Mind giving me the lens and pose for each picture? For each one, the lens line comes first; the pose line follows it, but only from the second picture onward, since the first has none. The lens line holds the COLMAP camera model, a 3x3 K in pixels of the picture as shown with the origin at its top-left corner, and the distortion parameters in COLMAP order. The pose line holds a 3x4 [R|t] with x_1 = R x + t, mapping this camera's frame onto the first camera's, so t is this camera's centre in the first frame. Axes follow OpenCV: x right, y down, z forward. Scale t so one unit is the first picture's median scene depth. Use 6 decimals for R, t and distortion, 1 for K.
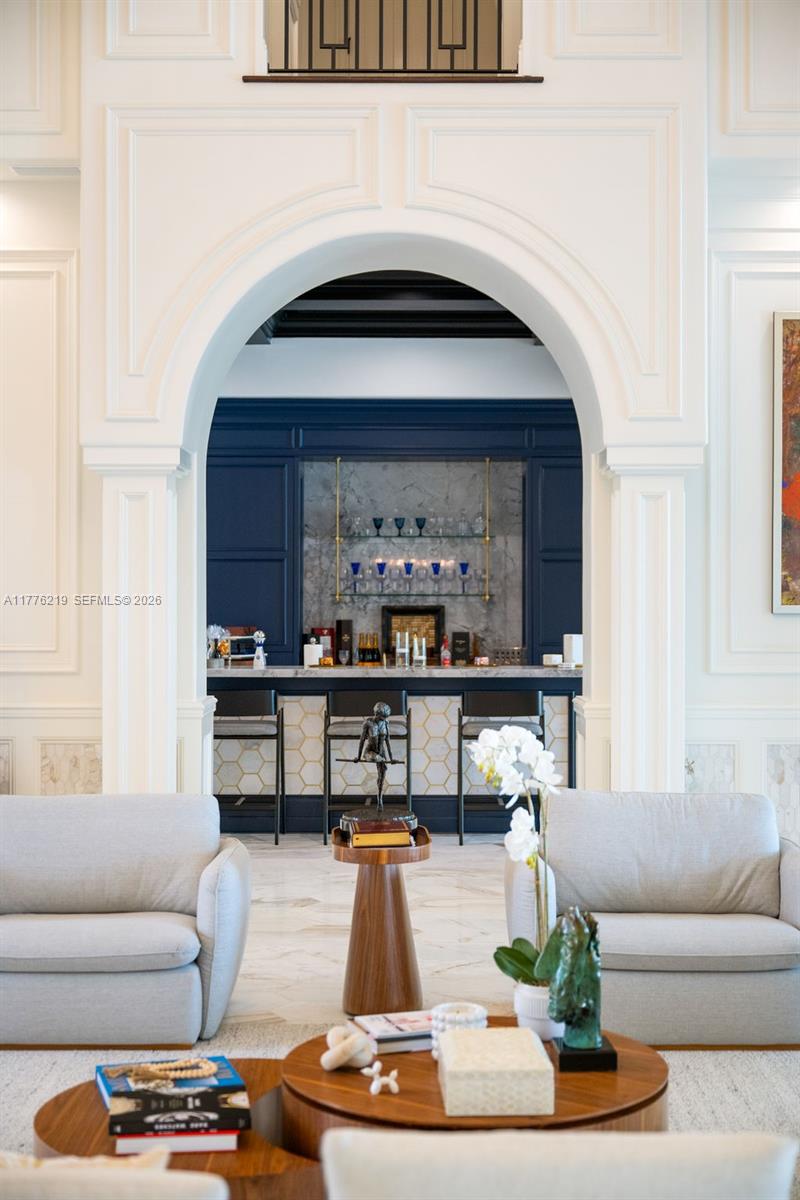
lens RADIAL K [[1732.4, 0, 399.6], [0, 1732.4, 598.9], [0, 0, 1]] dist [0.015847, 0.000000]
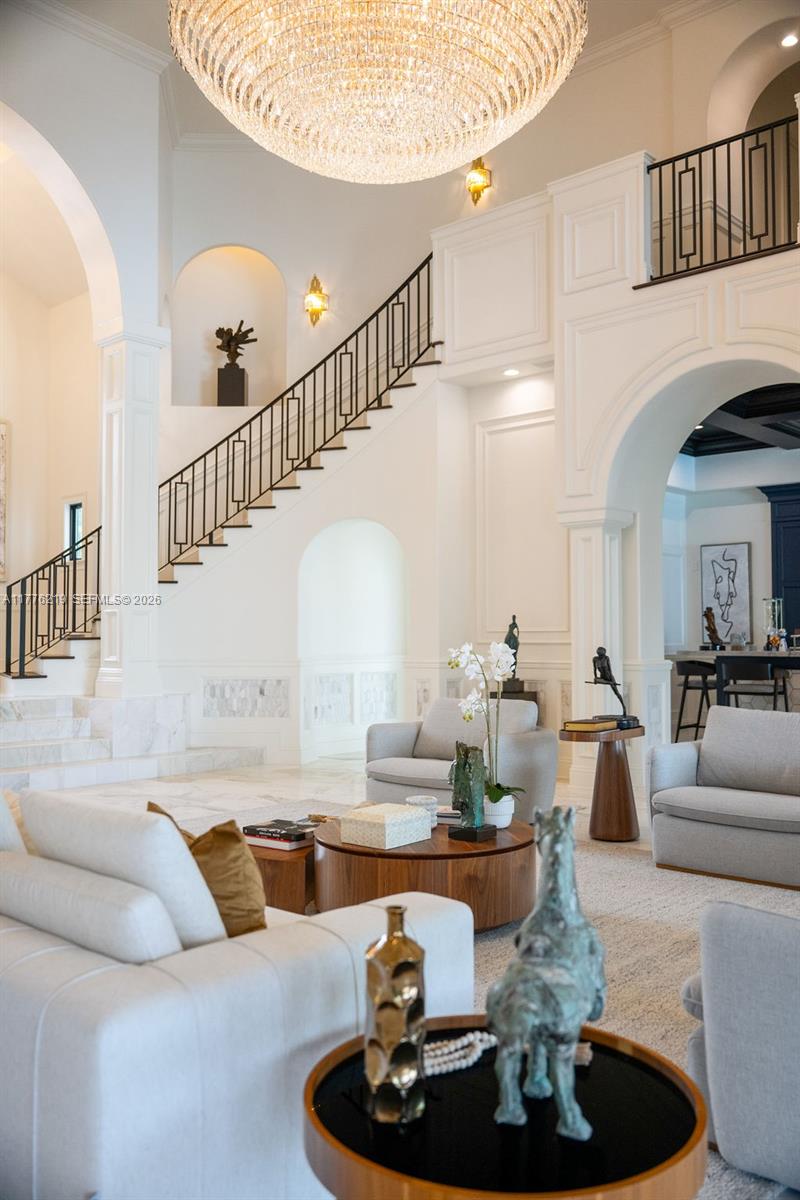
lens RADIAL K [[1022.5, 0, 399.1], [0, 1022.5, 600.2], [0, 0, 1]] dist [0.010459, 0.003207]
pose [[0.747941, -0.024799, -0.663302, 0.390021], [-0.002242, 0.999202, -0.039886, 0.043424], [0.663761, 0.031319, 0.747288, 0.114418]]
